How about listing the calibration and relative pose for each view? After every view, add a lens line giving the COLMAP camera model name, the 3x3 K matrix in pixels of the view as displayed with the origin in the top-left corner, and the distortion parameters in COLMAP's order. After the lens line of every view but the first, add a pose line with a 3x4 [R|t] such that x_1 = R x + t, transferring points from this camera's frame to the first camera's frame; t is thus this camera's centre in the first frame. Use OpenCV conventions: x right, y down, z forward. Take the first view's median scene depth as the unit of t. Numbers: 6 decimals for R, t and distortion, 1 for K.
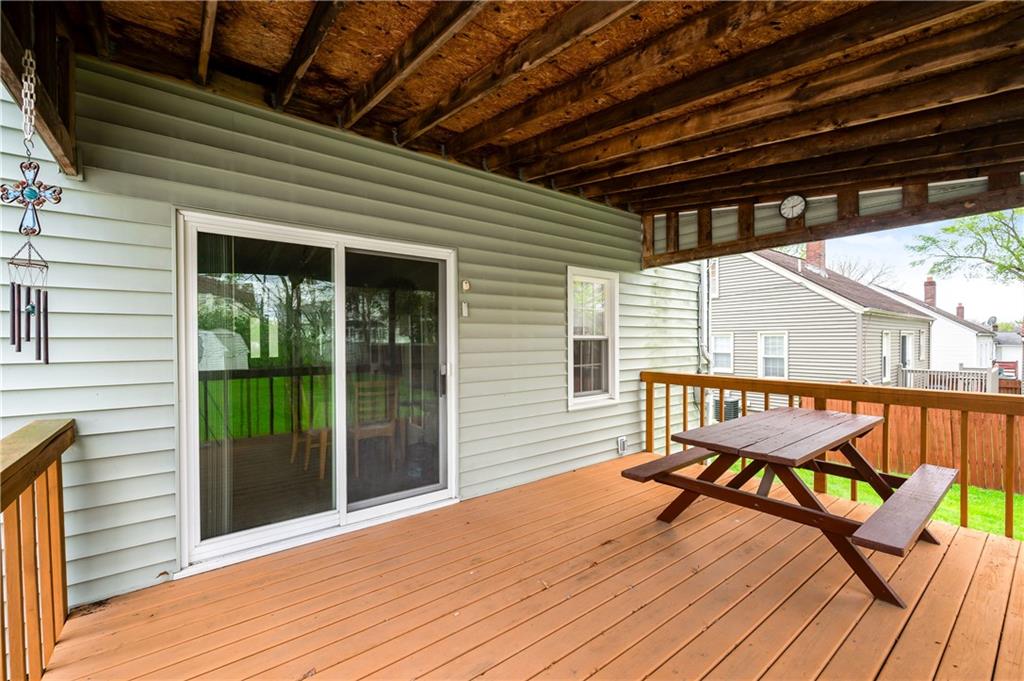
lens RADIAL K [[428.1, 0, 508.9], [0, 428.1, 344.0], [0, 0, 1]] dist [0.001863, 0.000672]
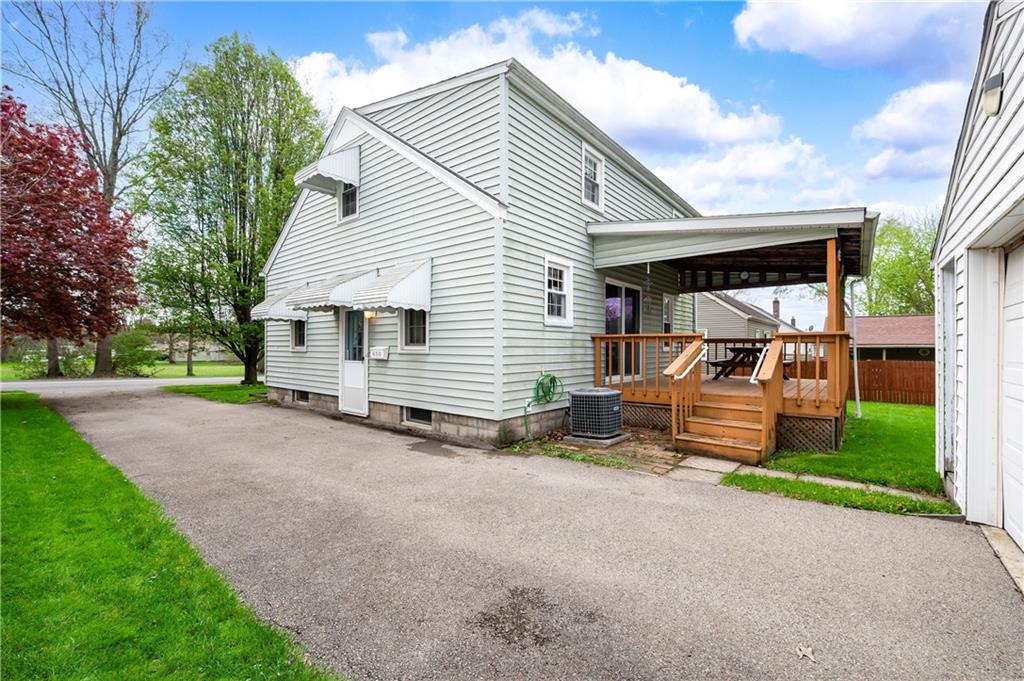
lens RADIAL K [[428.1, 0, 508.9], [0, 428.1, 344.0], [0, 0, 1]] dist [0.001863, 0.000672]
pose [[0.974821, 0.008944, 0.222810, -1.171266], [-0.006005, 0.999886, -0.013861, 0.141020], [-0.222908, 0.012174, 0.974763, -1.107307]]
